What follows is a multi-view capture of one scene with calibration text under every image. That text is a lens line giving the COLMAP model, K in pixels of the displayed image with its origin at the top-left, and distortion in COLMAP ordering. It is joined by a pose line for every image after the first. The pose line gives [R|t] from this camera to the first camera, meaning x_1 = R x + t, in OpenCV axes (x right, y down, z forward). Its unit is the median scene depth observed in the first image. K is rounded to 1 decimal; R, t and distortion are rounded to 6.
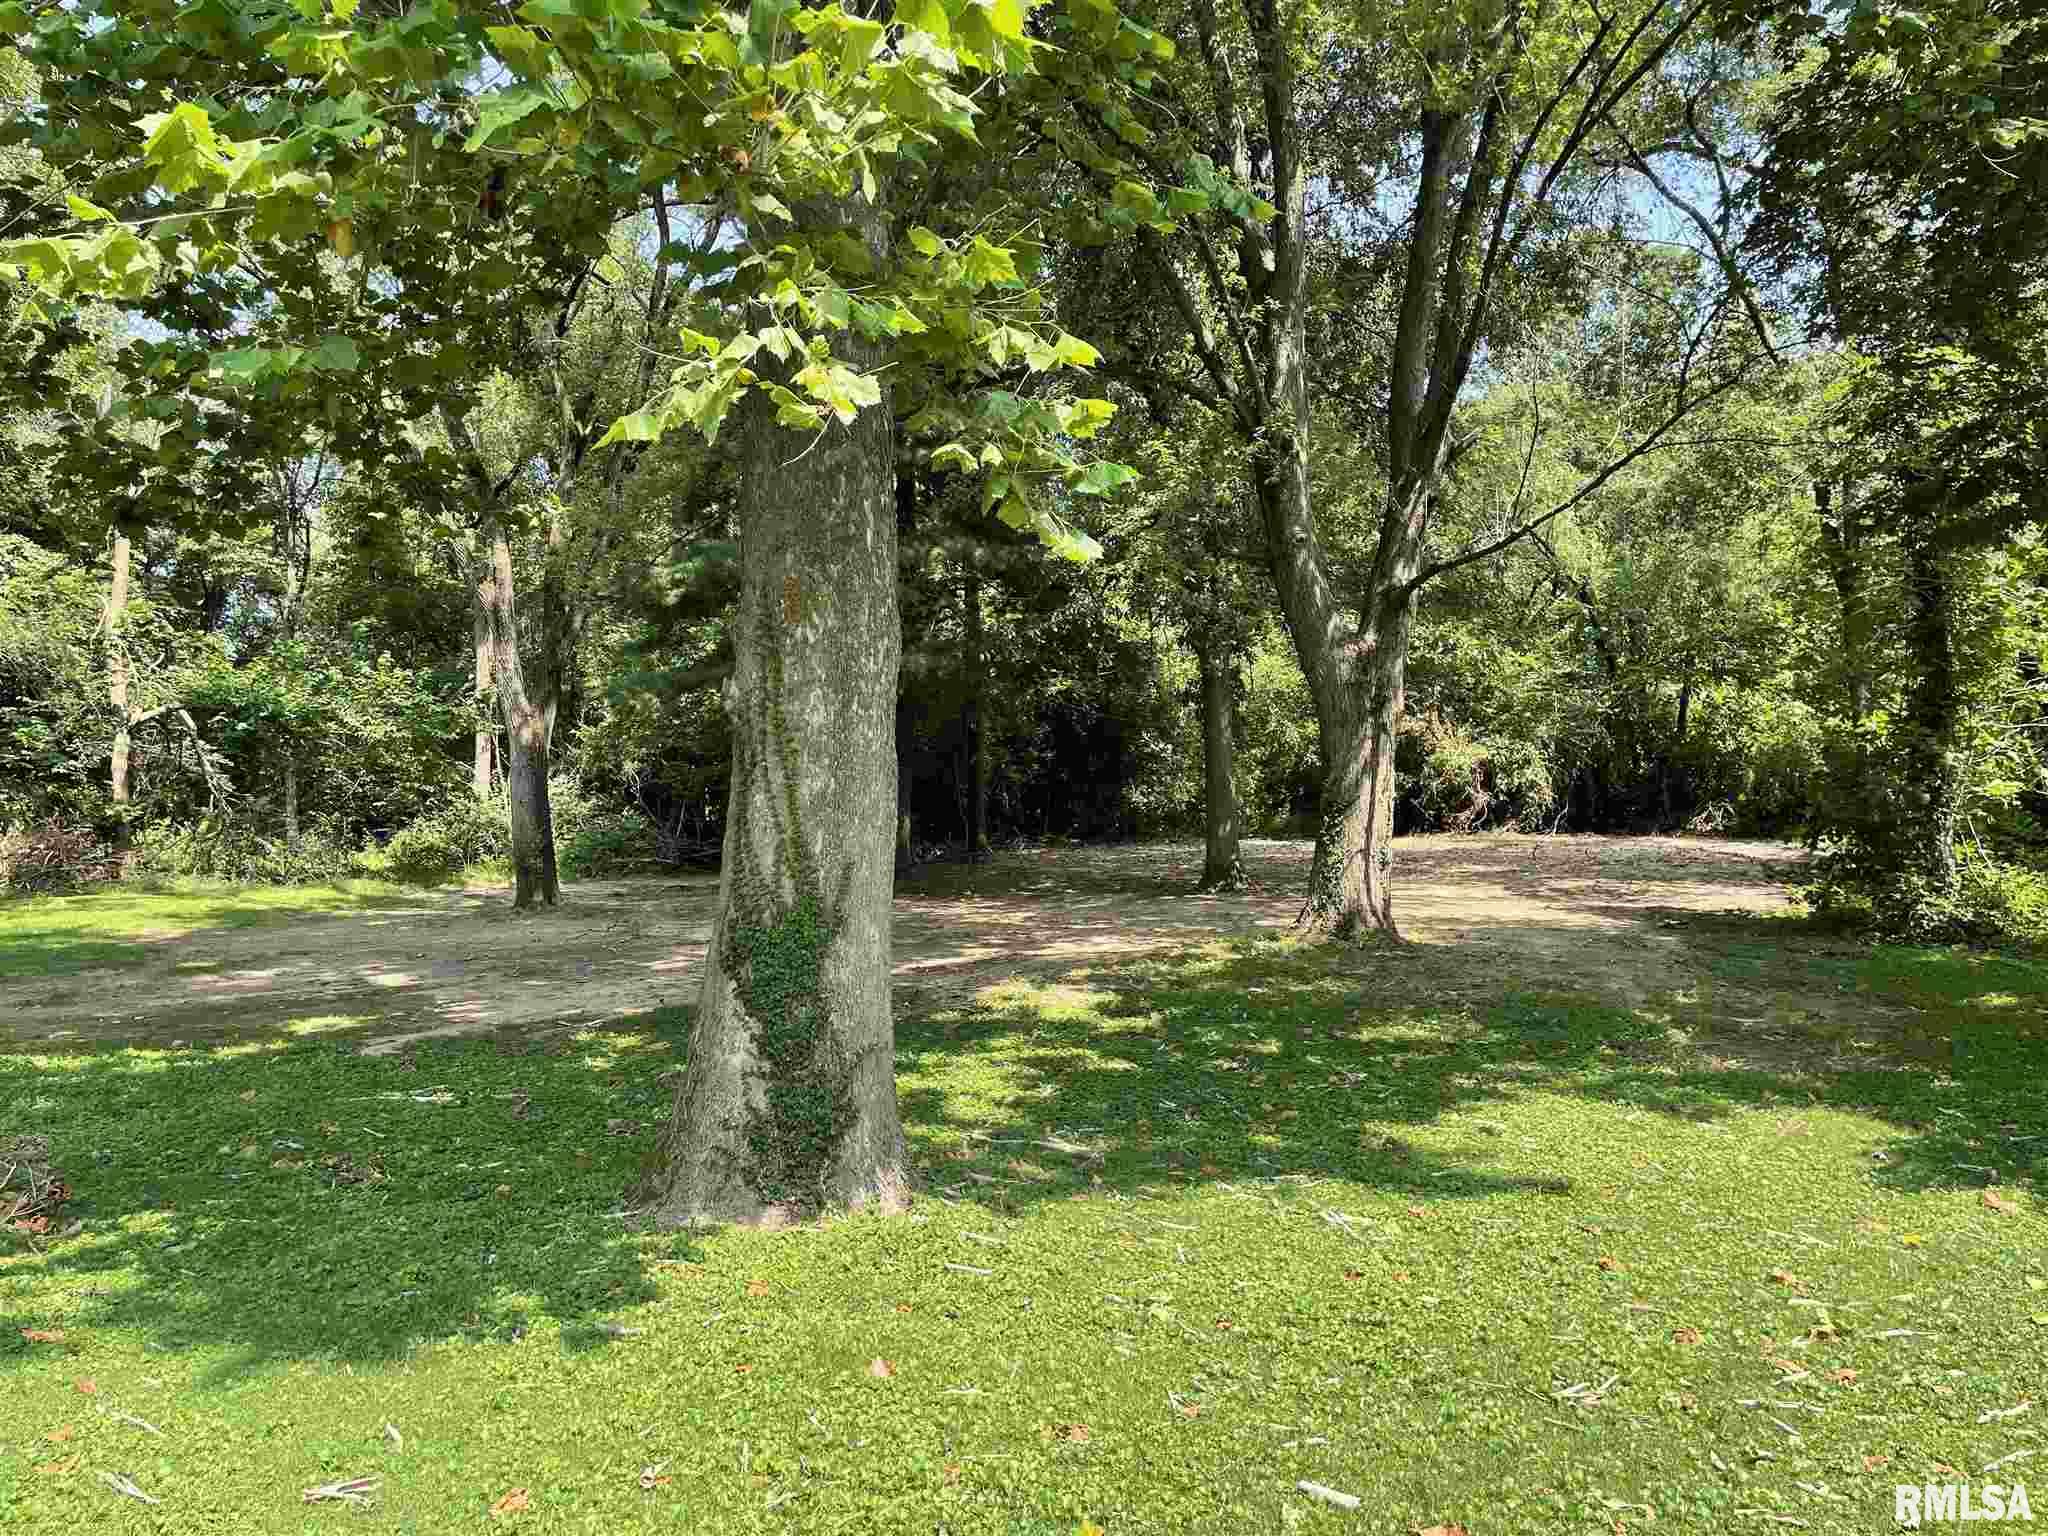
lens RADIAL K [[1535.9, 0, 1024.0], [0, 1535.9, 768.0], [0, 0, 1]] dist [0.042961, 0.000025]
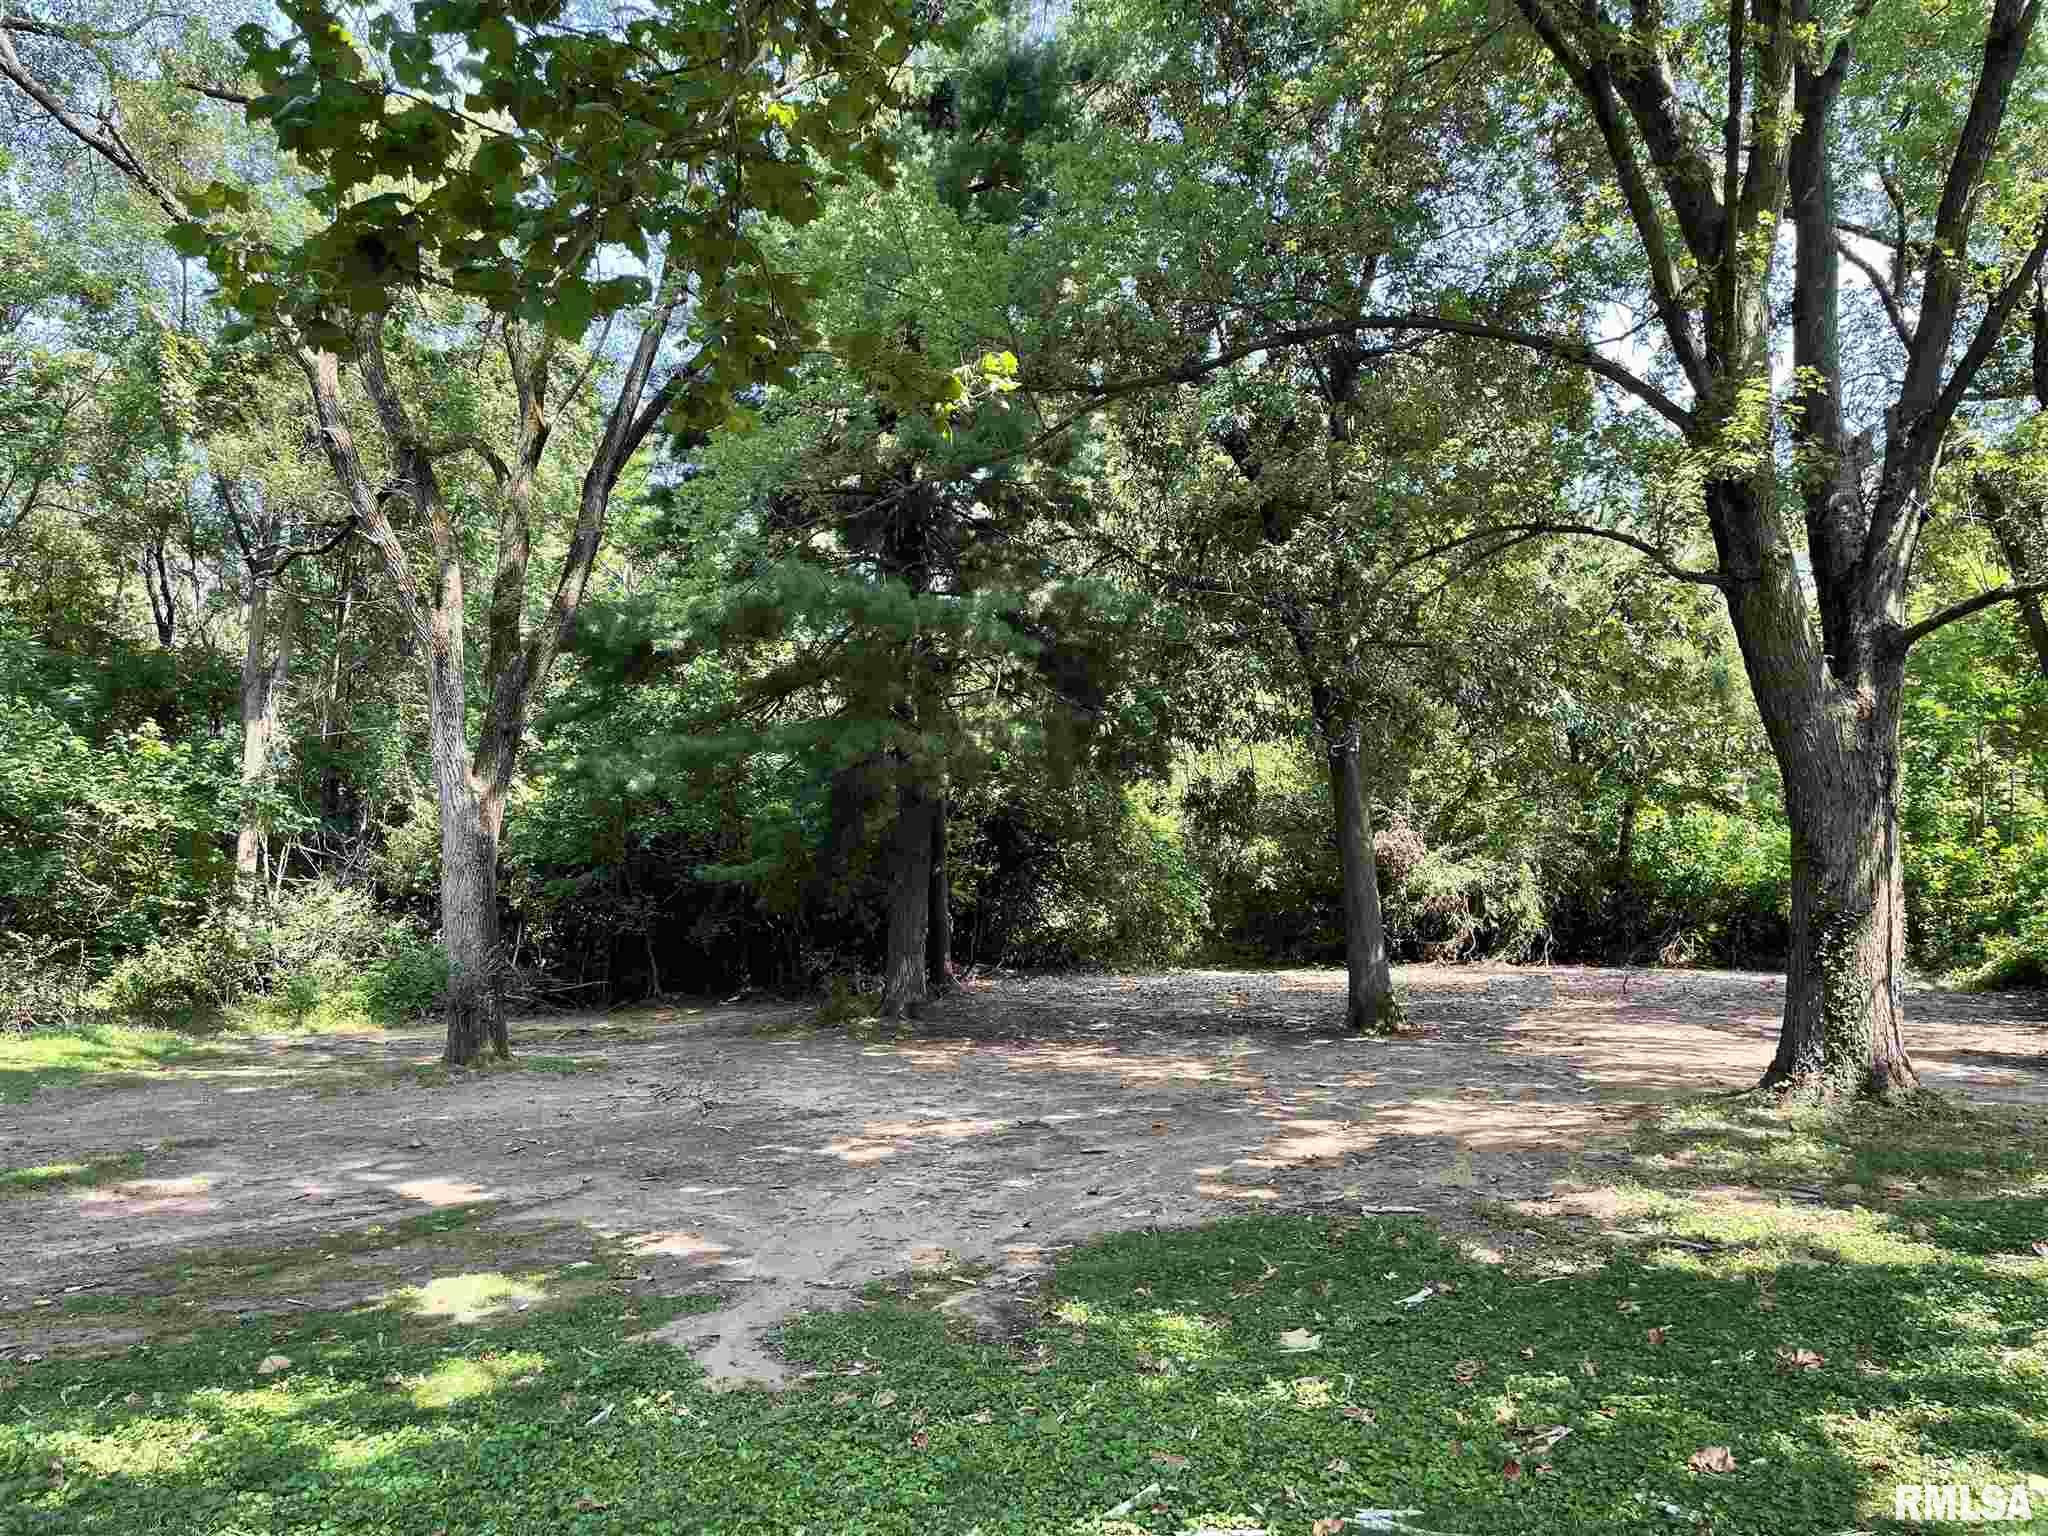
lens RADIAL K [[1555.7, 0, 1024.0], [0, 1555.7, 768.0], [0, 0, 1]] dist [0.044195, -0.001205]
pose [[0.977281, 0.029009, 0.209952, -0.153329], [-0.010901, 0.996158, -0.086894, 0.010533], [-0.211666, 0.082632, 0.973843, 0.160196]]
